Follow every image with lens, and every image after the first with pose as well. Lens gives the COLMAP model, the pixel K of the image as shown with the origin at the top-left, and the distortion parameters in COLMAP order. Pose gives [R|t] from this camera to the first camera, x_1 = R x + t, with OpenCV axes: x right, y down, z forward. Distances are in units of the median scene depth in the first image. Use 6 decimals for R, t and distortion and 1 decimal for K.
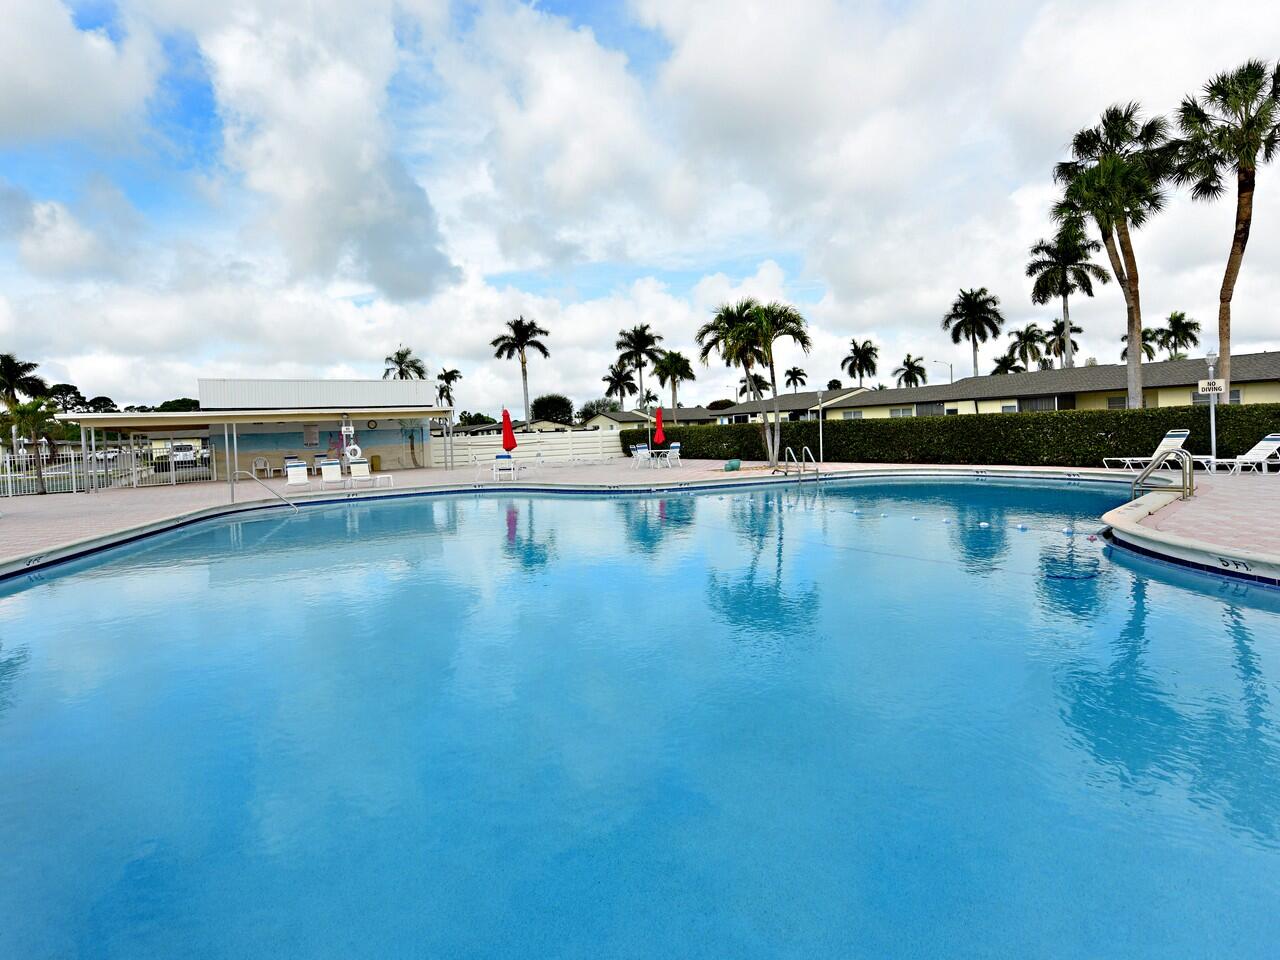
lens RADIAL K [[660.5, 0, 638.6], [0, 660.5, 482.3], [0, 0, 1]] dist [-0.000801, -0.000501]
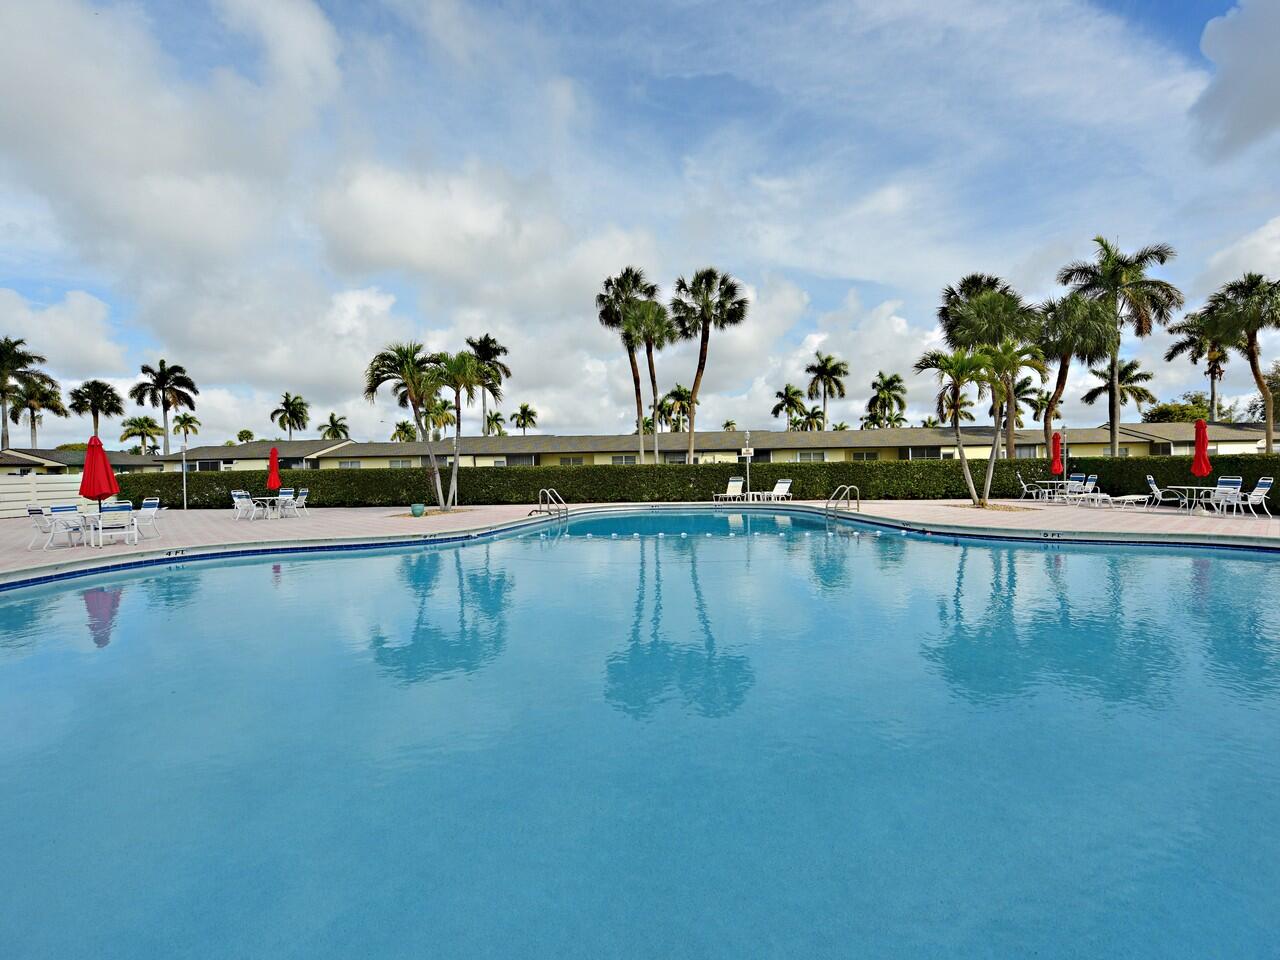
lens RADIAL K [[565.8, 0, 639.1], [0, 565.8, 477.2], [0, 0, 1]] dist [-0.002929, -0.000313]
pose [[0.594549, 0.012700, 0.803959, -0.137231], [0.057772, 0.996616, -0.058467, -0.002969], [-0.801981, 0.081208, 0.591804, 0.103770]]
